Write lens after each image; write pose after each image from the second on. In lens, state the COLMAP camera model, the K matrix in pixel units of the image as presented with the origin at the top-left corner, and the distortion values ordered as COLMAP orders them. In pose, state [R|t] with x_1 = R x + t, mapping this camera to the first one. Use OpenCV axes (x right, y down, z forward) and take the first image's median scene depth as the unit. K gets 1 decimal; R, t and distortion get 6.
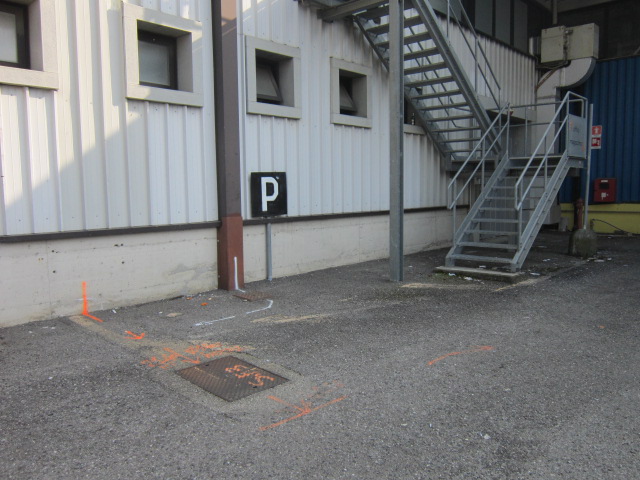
lens RADIAL K [[524.7, 0, 333.3], [0, 524.7, 239.9], [0, 0, 1]] dist [-0.033316, 0.000414]
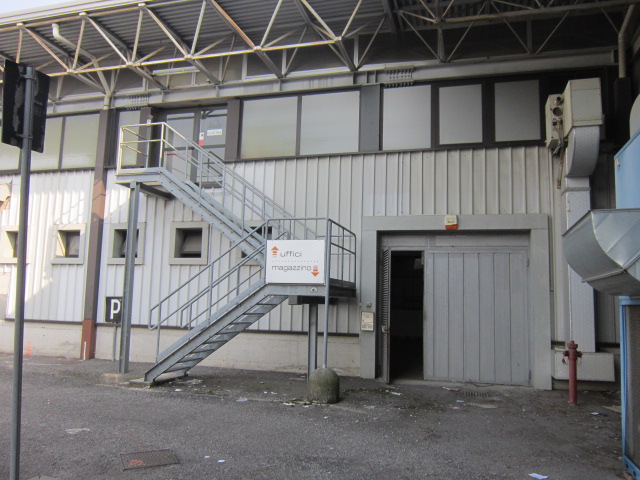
lens RADIAL K [[524.7, 0, 333.3], [0, 524.7, 239.9], [0, 0, 1]] dist [-0.033316, 0.000414]
pose [[0.464115, -0.079857, -0.882168, 1.762502], [-0.112444, 0.982559, -0.148102, -0.138977], [0.878609, 0.167931, 0.447041, 0.827002]]
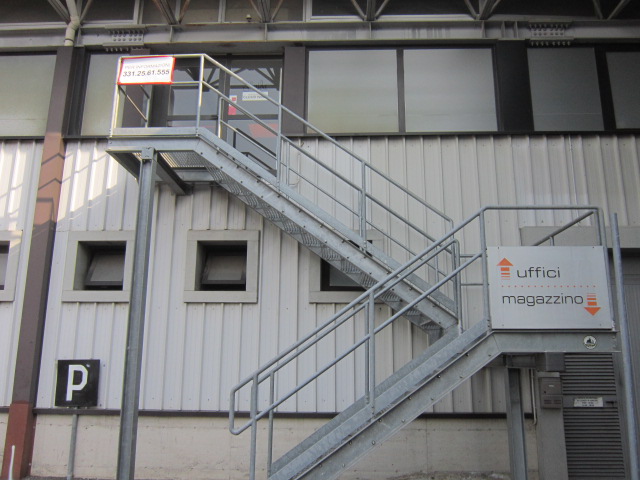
lens RADIAL K [[533.9, 0, 320.0], [0, 533.9, 240.0], [0, 0, 1]] dist [-0.034722, -0.000884]
pose [[0.648436, -0.152007, -0.745939, 0.933208], [-0.090454, 0.957536, -0.273757, -0.113438], [0.755876, 0.244987, 0.607151, 0.687345]]
